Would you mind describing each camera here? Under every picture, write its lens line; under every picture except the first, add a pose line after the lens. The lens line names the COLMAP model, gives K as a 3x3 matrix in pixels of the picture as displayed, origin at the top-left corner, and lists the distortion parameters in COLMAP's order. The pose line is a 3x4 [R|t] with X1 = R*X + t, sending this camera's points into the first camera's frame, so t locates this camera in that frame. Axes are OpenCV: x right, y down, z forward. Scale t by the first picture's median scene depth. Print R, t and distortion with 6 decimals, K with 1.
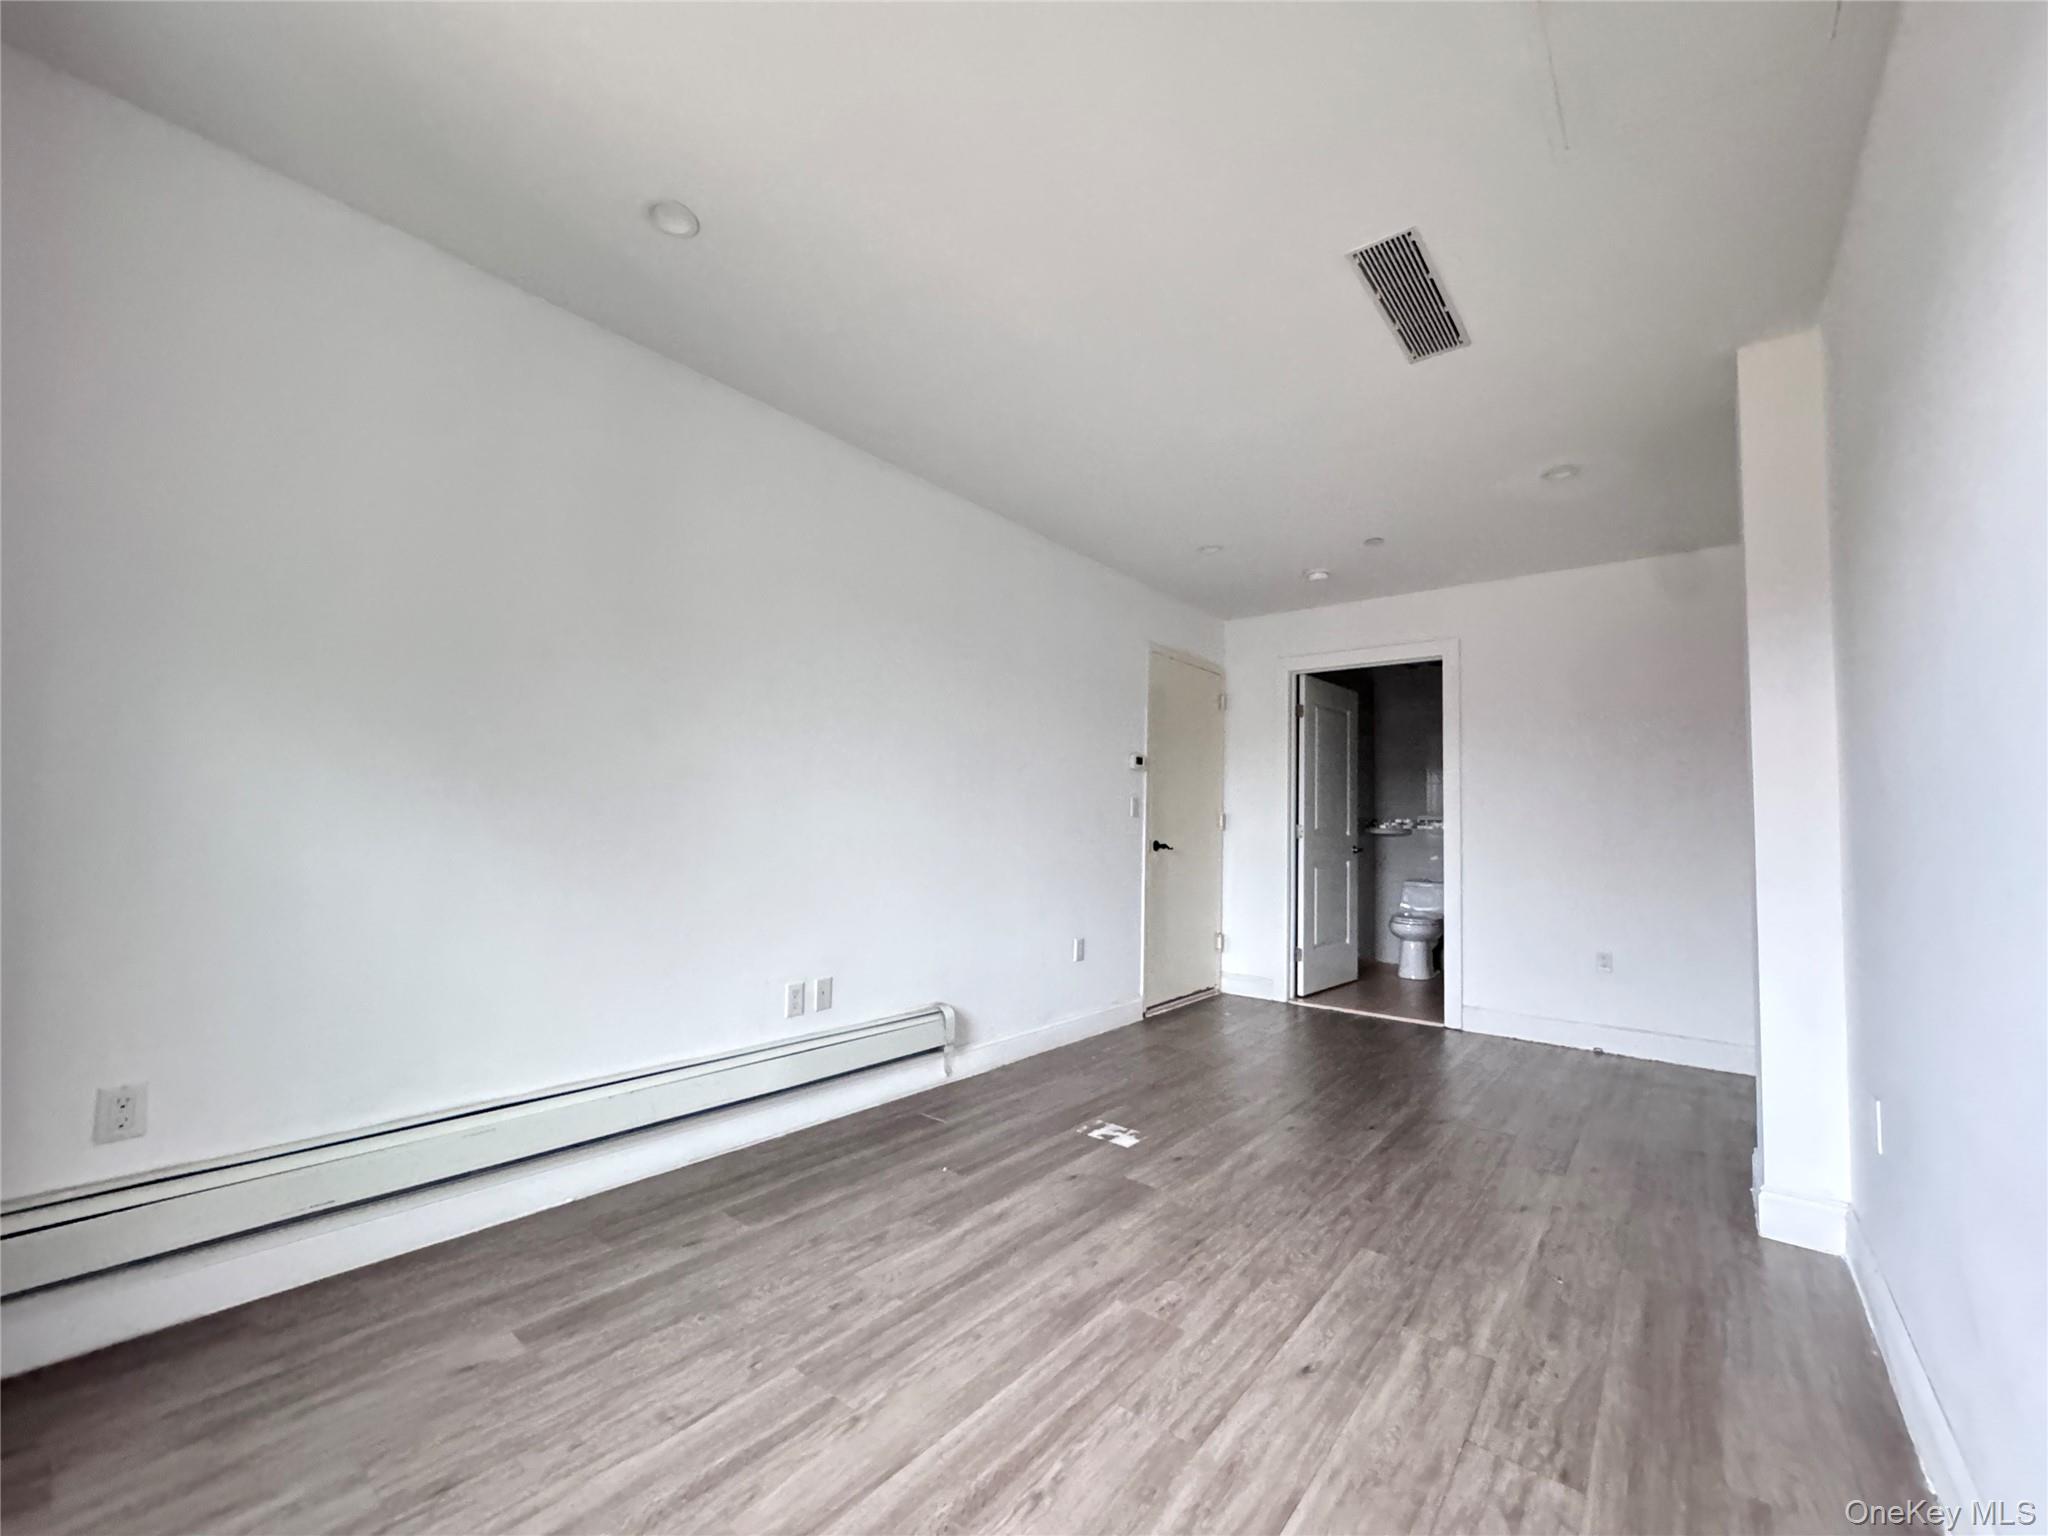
lens RADIAL K [[819.6, 0, 1014.2], [0, 819.6, 762.7], [0, 0, 1]] dist [-0.006191, 0.002064]
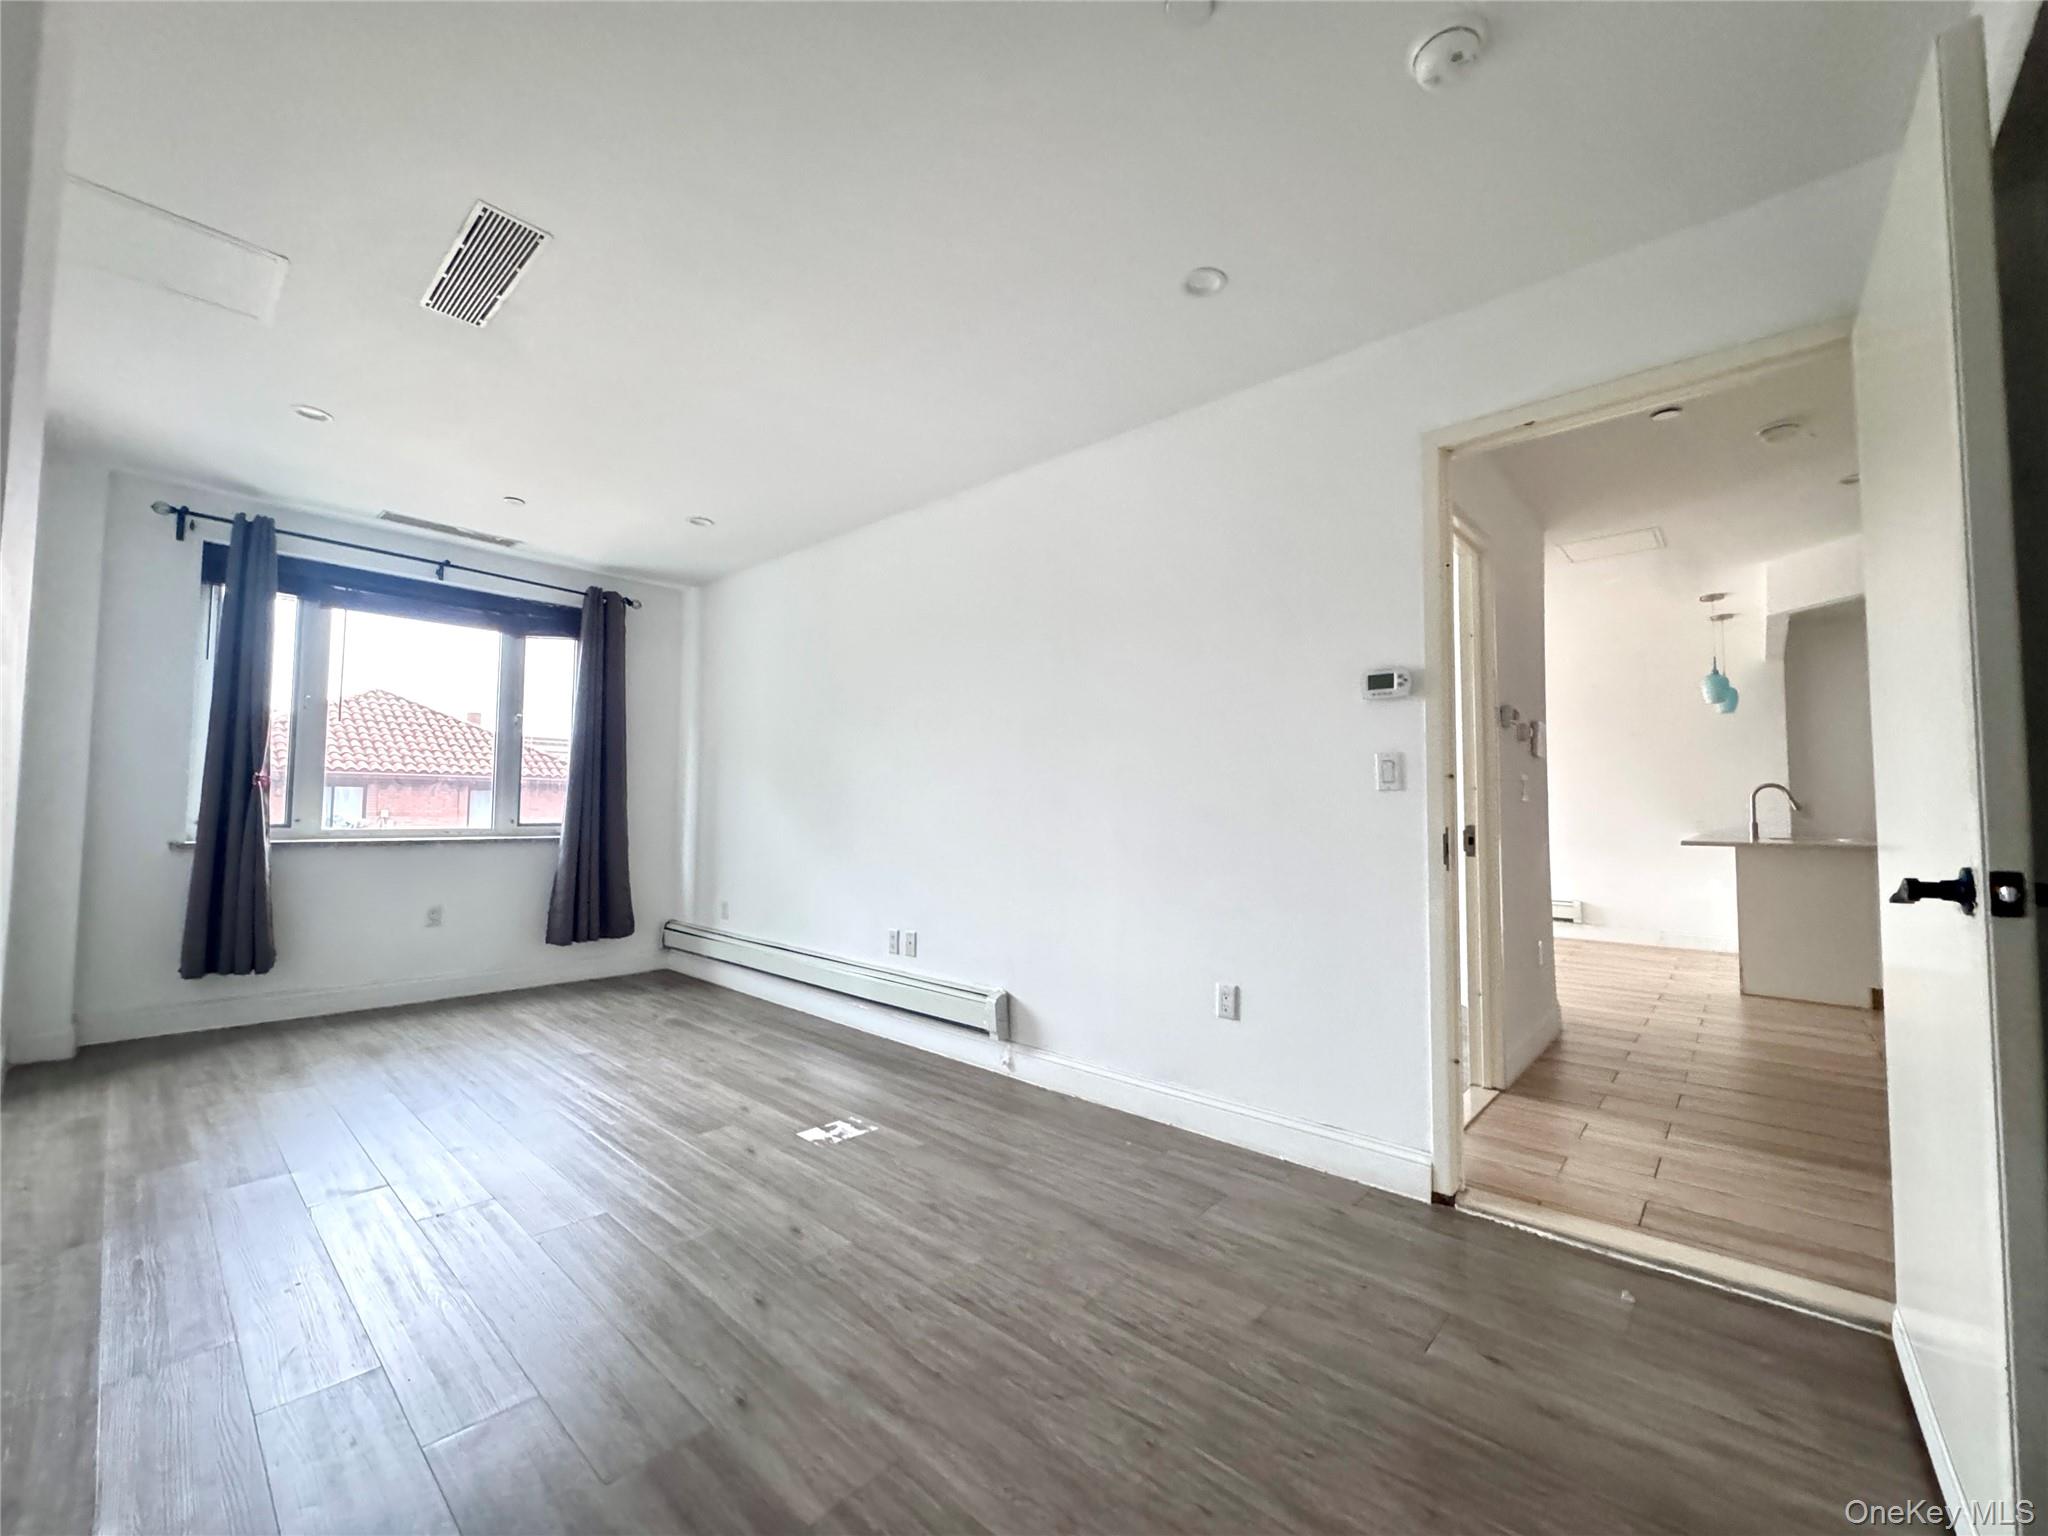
lens RADIAL K [[819.6, 0, 1028.3], [0, 819.6, 765.7], [0, 0, 1]] dist [-0.006191, 0.002064]
pose [[-0.040426, -0.082692, -0.995755, 1.422691], [0.063481, 0.994344, -0.085152, 0.170927], [0.997164, -0.066654, -0.034948, 1.683000]]
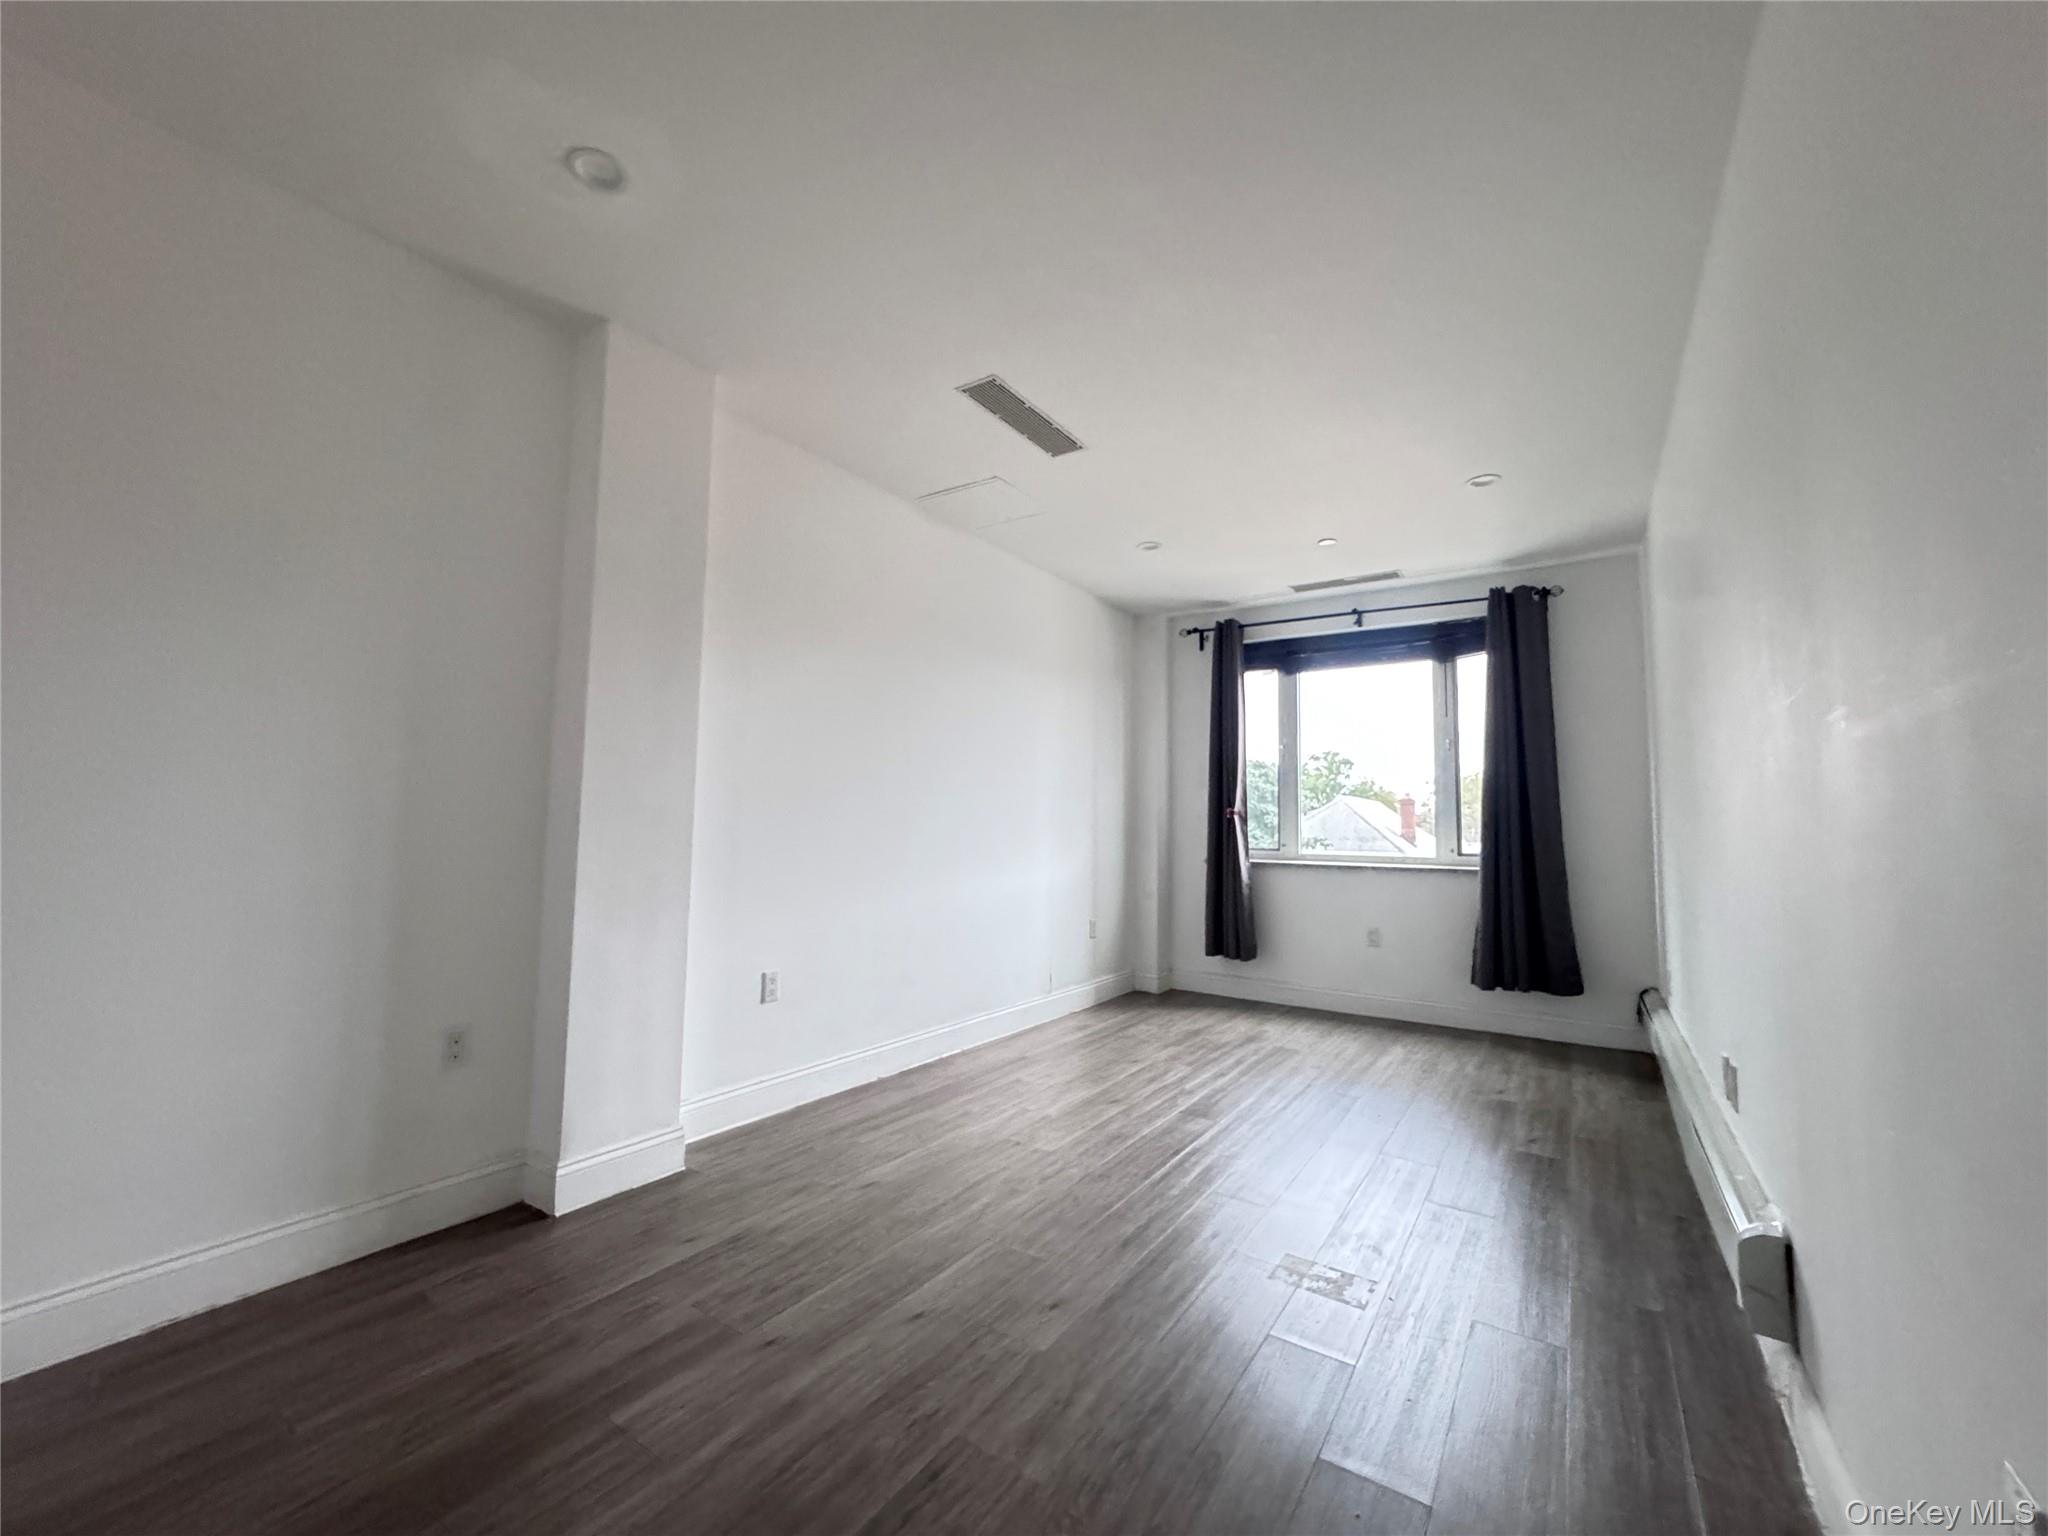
lens RADIAL K [[819.6, 0, 1013.7], [0, 819.6, 756.7], [0, 0, 1]] dist [-0.006191, 0.002064]
pose [[-0.994975, -0.051783, -0.085689, 0.597408], [-0.037292, 0.985953, -0.162808, 0.192987], [0.092916, -0.158795, -0.982930, 2.244160]]
